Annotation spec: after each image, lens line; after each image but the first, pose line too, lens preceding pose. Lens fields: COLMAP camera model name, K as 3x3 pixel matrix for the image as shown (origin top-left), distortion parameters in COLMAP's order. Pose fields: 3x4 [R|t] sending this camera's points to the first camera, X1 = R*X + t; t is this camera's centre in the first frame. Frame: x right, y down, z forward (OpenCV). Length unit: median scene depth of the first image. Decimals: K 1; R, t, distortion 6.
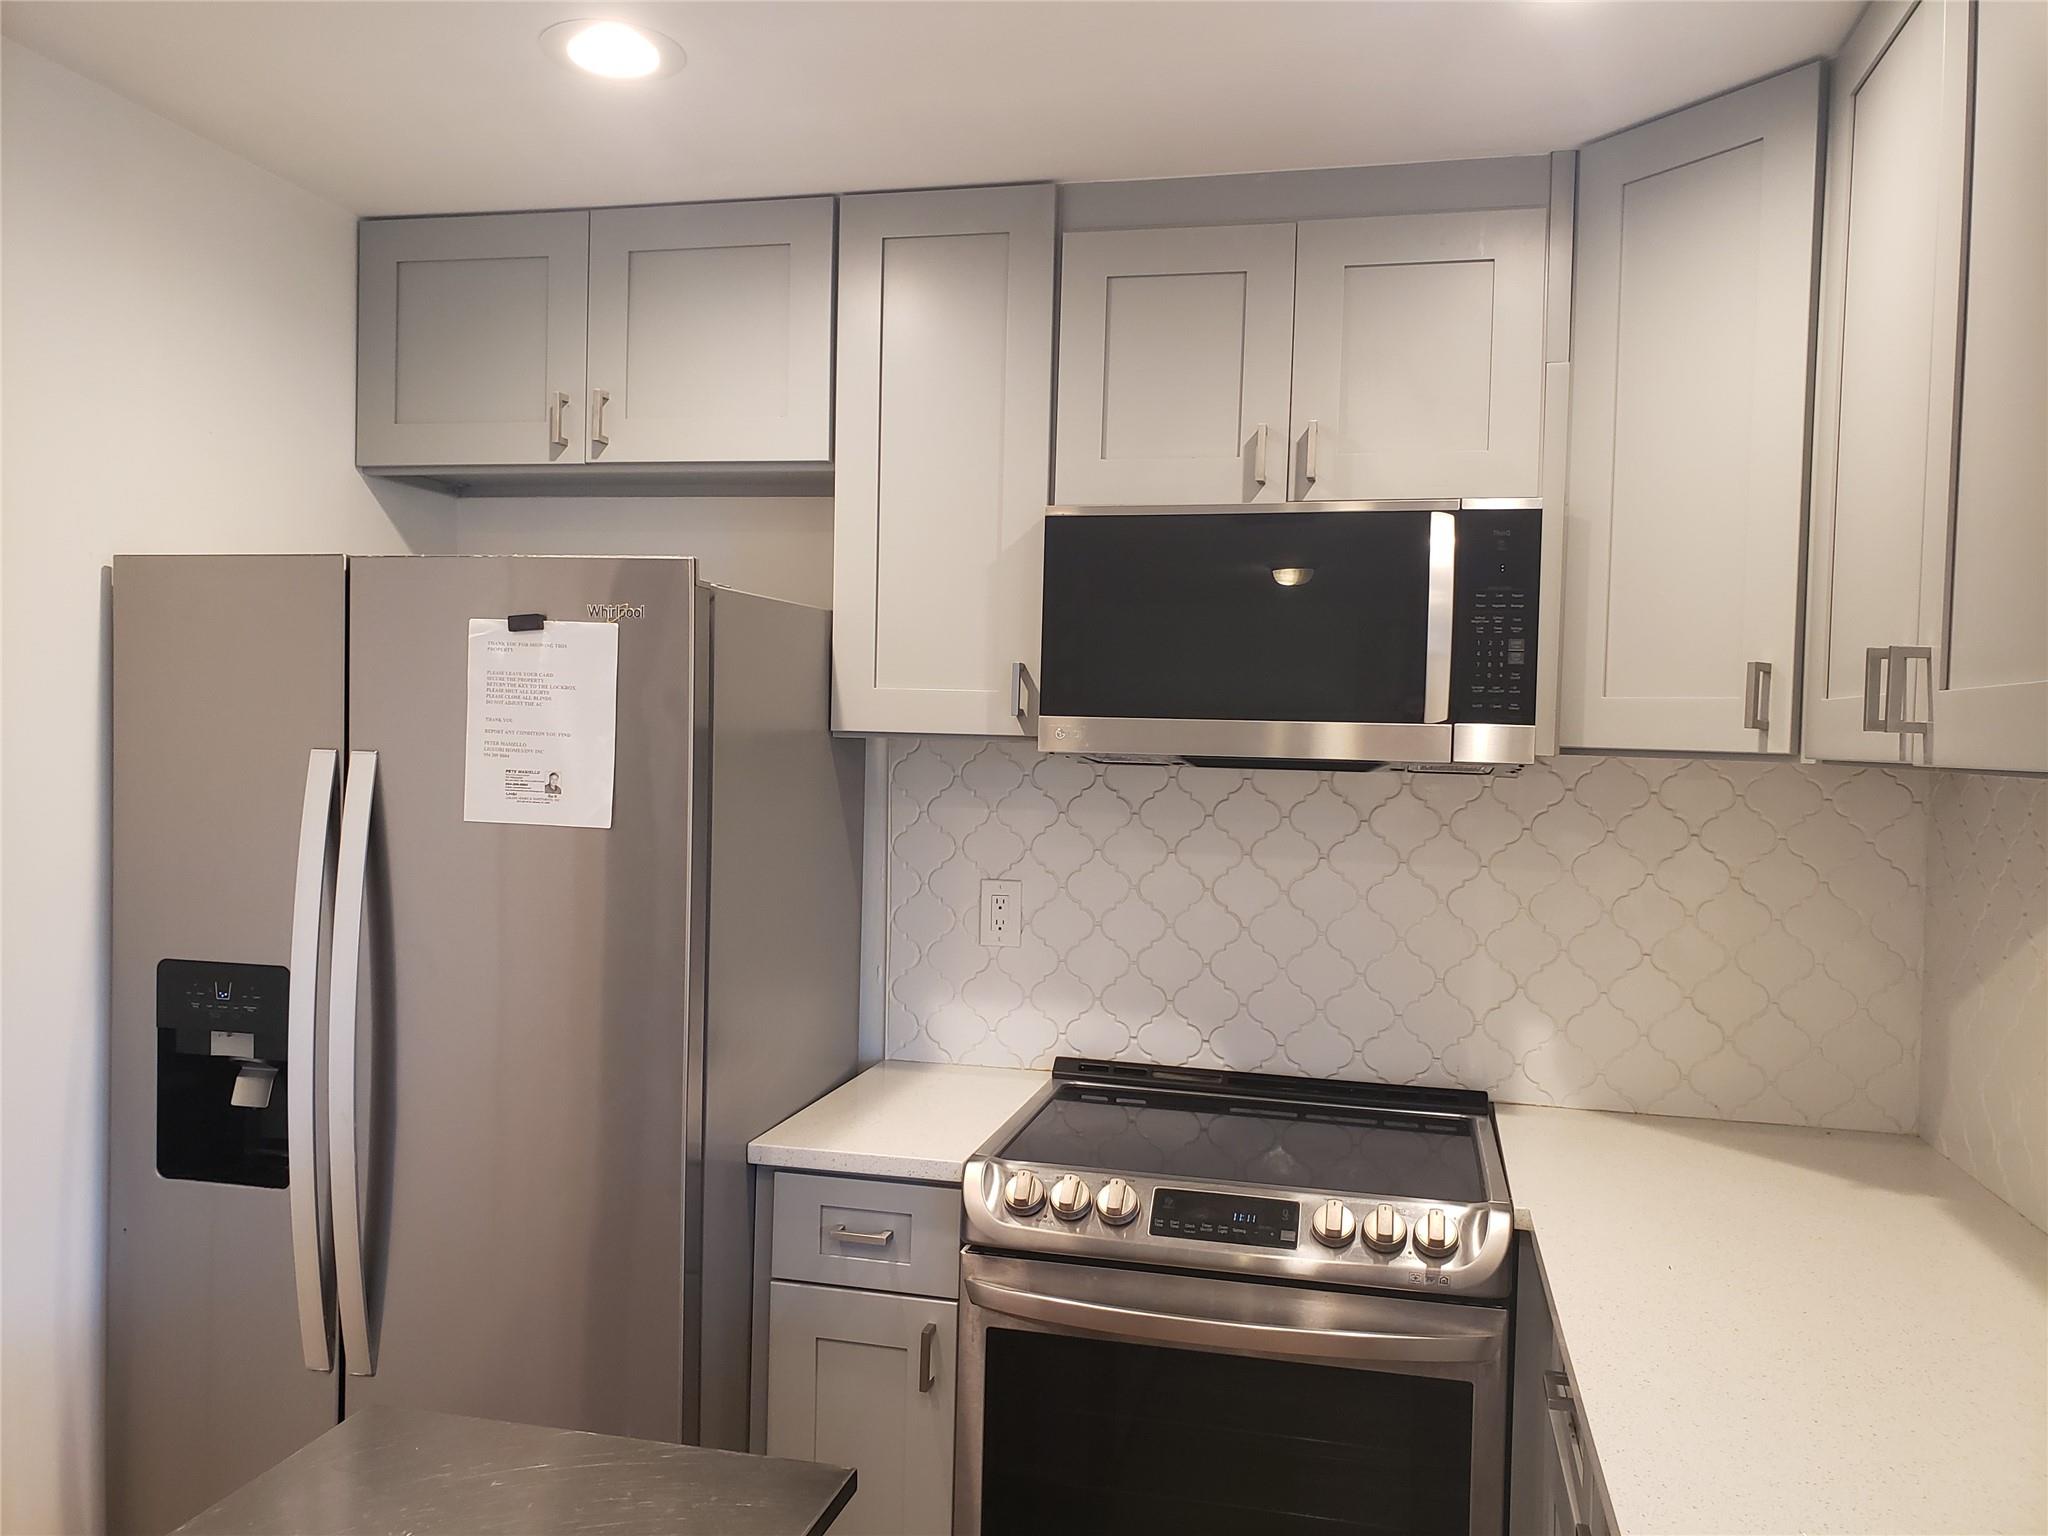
lens RADIAL K [[1587.4, 0, 1024.0], [0, 1587.4, 768.0], [0, 0, 1]] dist [0.057626, -0.055410]
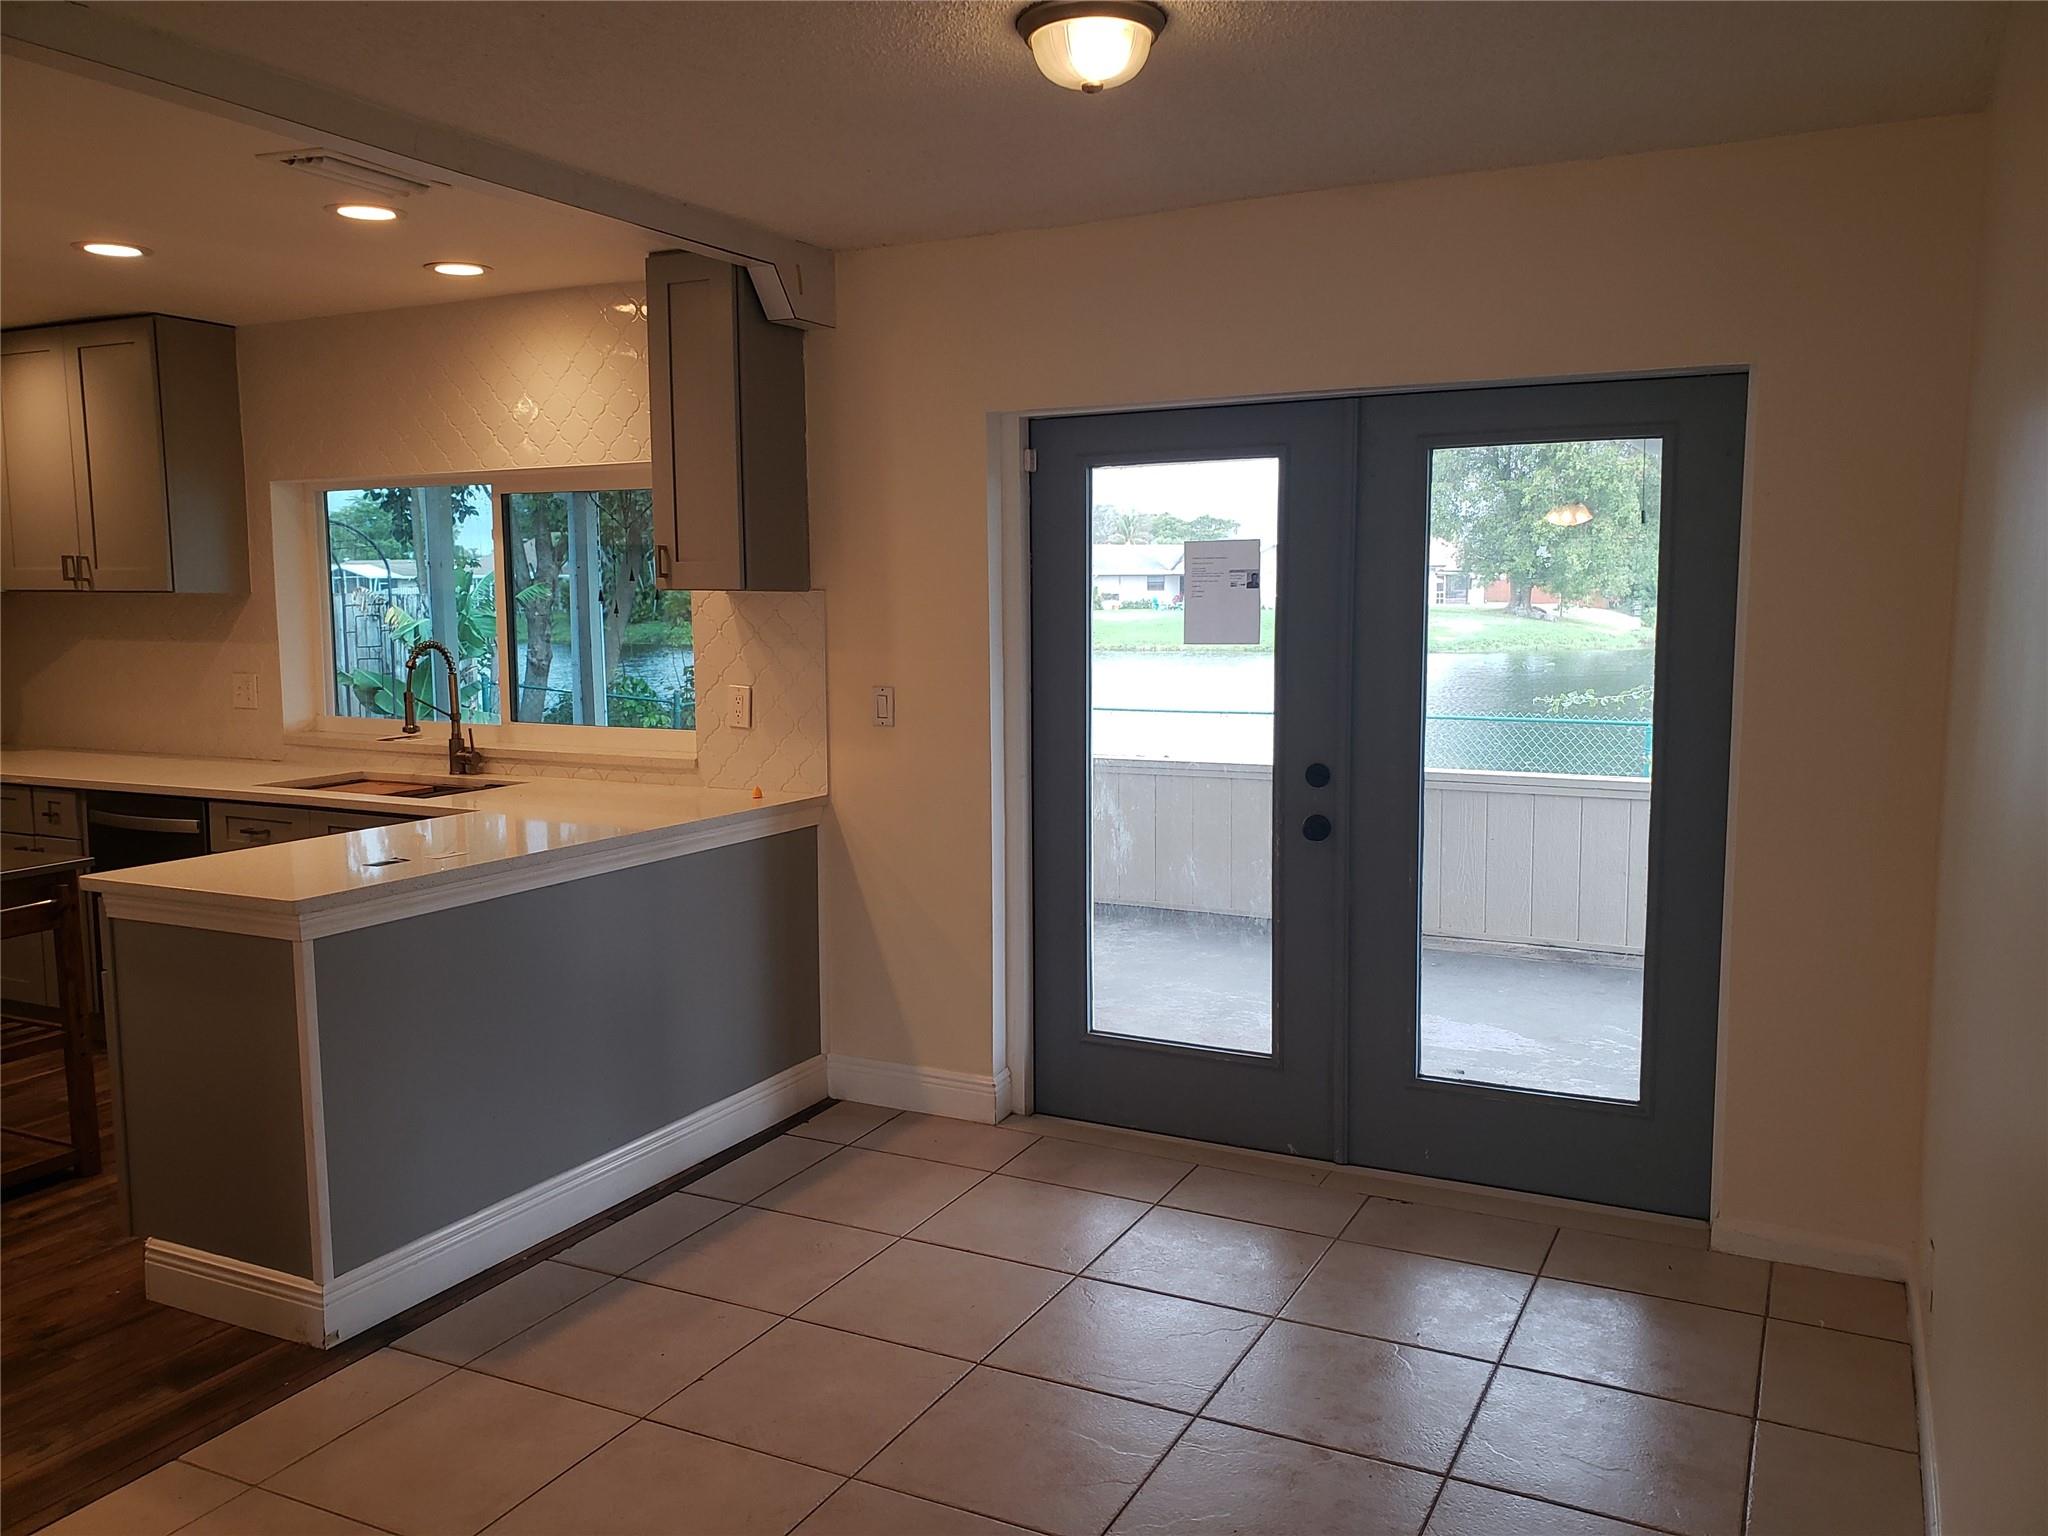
lens RADIAL K [[1587.4, 0, 1024.0], [0, 1587.4, 768.0], [0, 0, 1]] dist [0.057626, -0.055410]
pose [[0.236771, -0.134876, 0.962158, -1.562993], [0.027739, 0.990852, 0.132072, -0.017075], [-0.971170, -0.004582, 0.238346, -1.193149]]
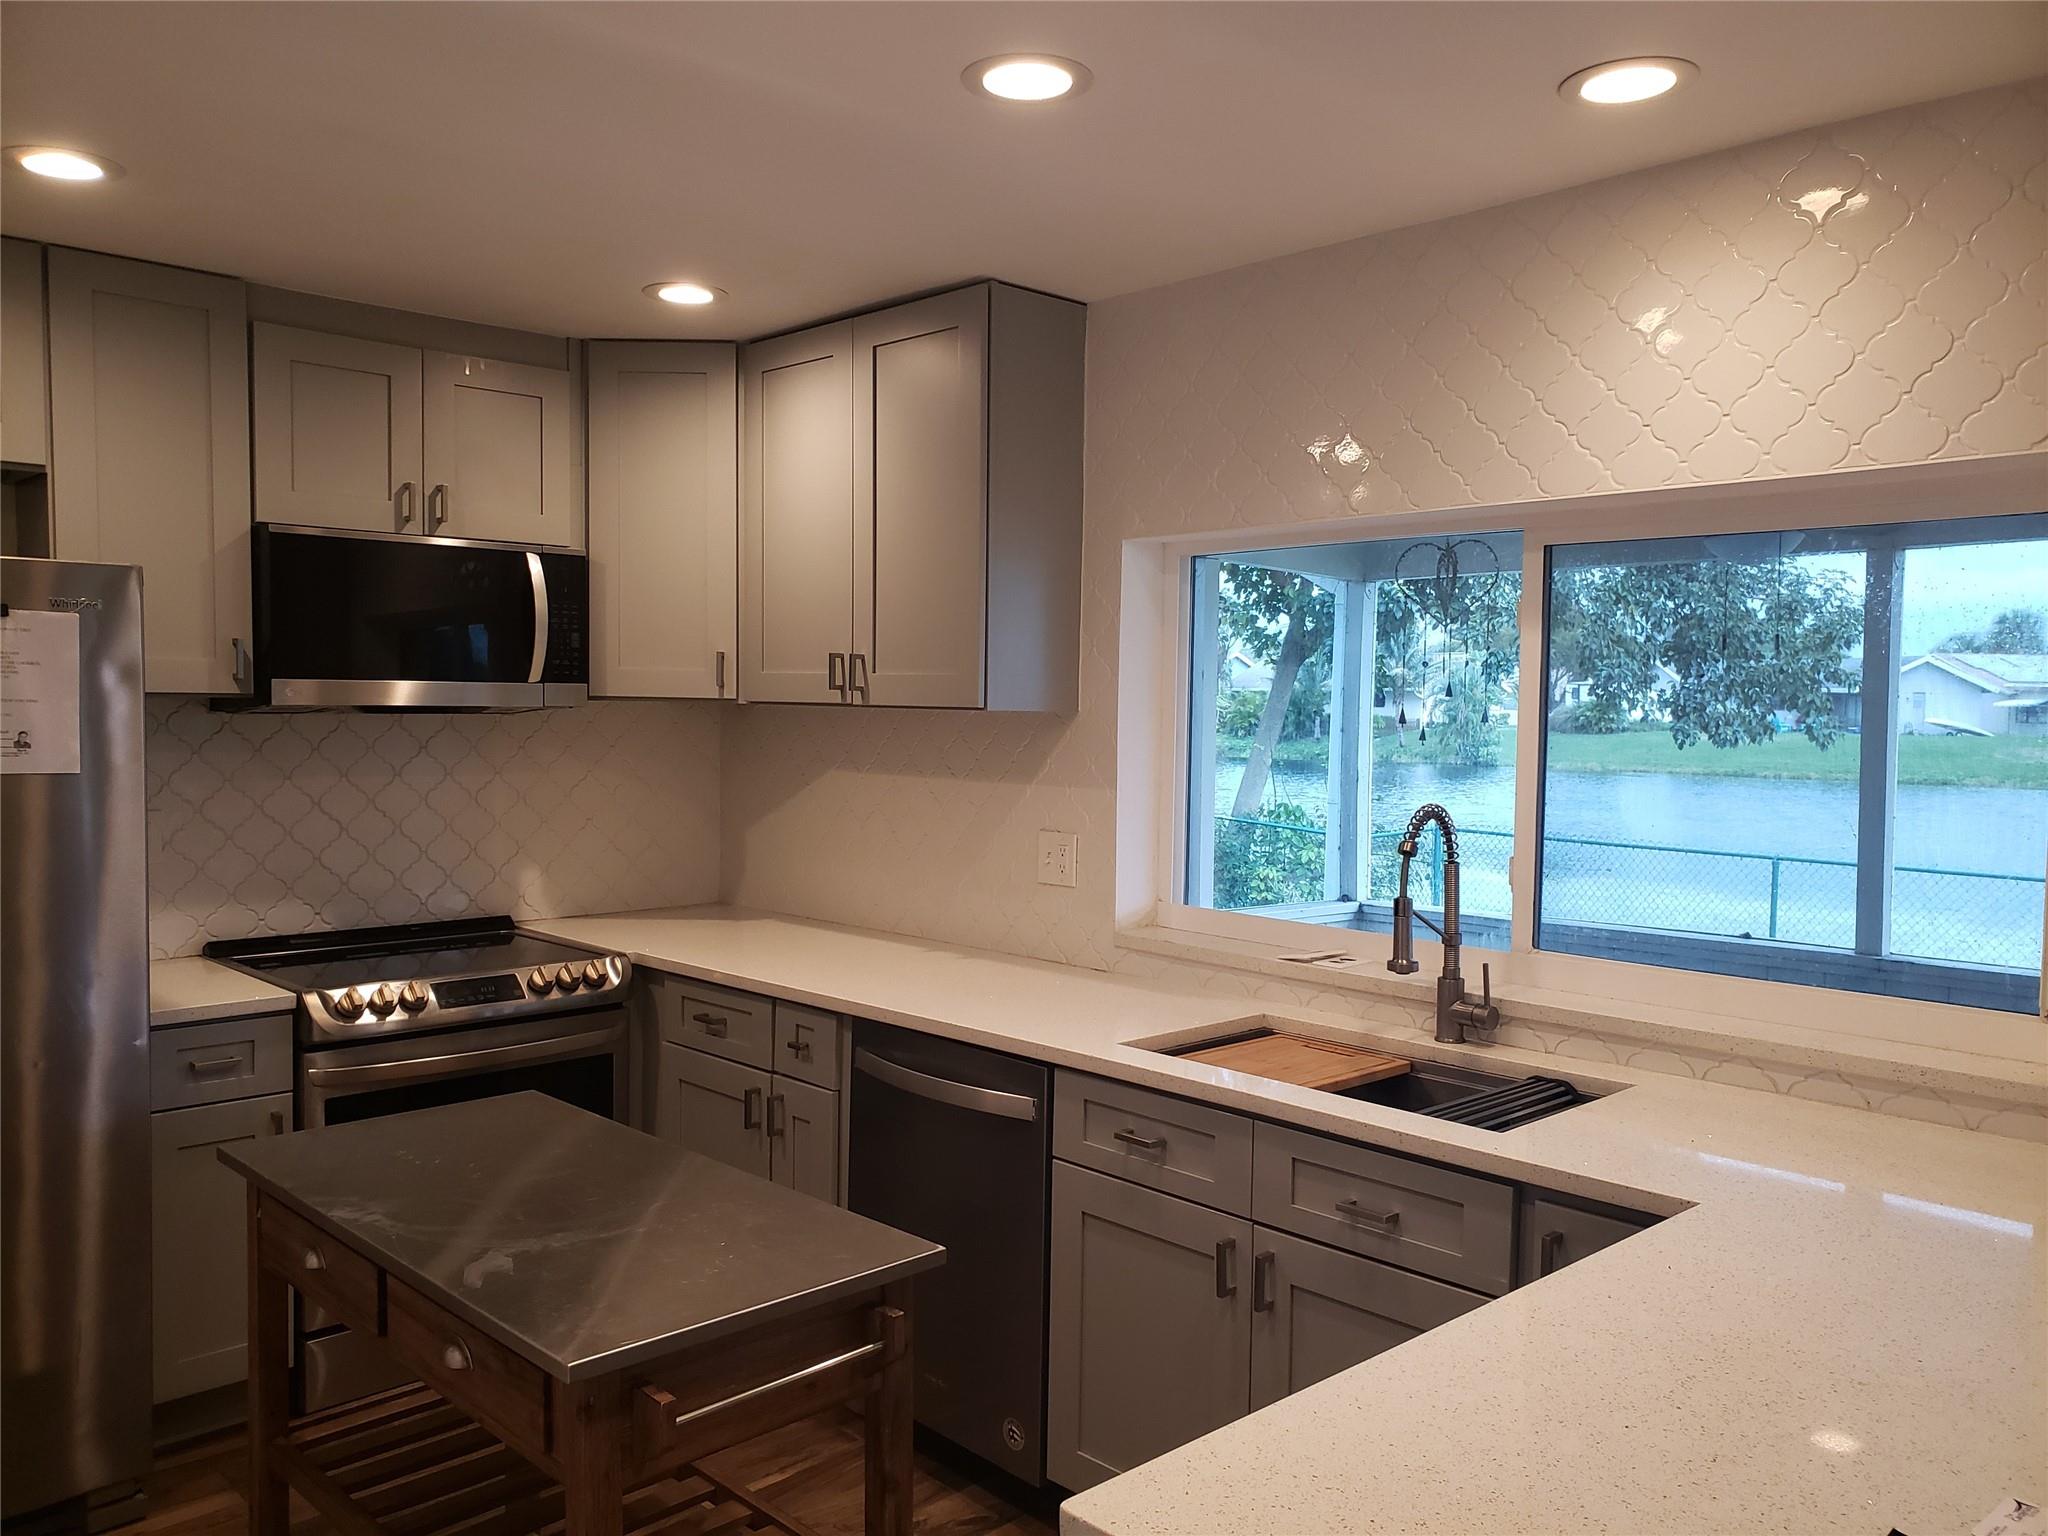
lens RADIAL K [[1587.4, 0, 1024.0], [0, 1587.4, 768.0], [0, 0, 1]] dist [0.057626, -0.055410]
pose [[0.545335, -0.055074, 0.836407, -0.830480], [0.016685, 0.998355, 0.054859, -0.022073], [-0.838052, -0.015961, 0.545356, -0.311830]]
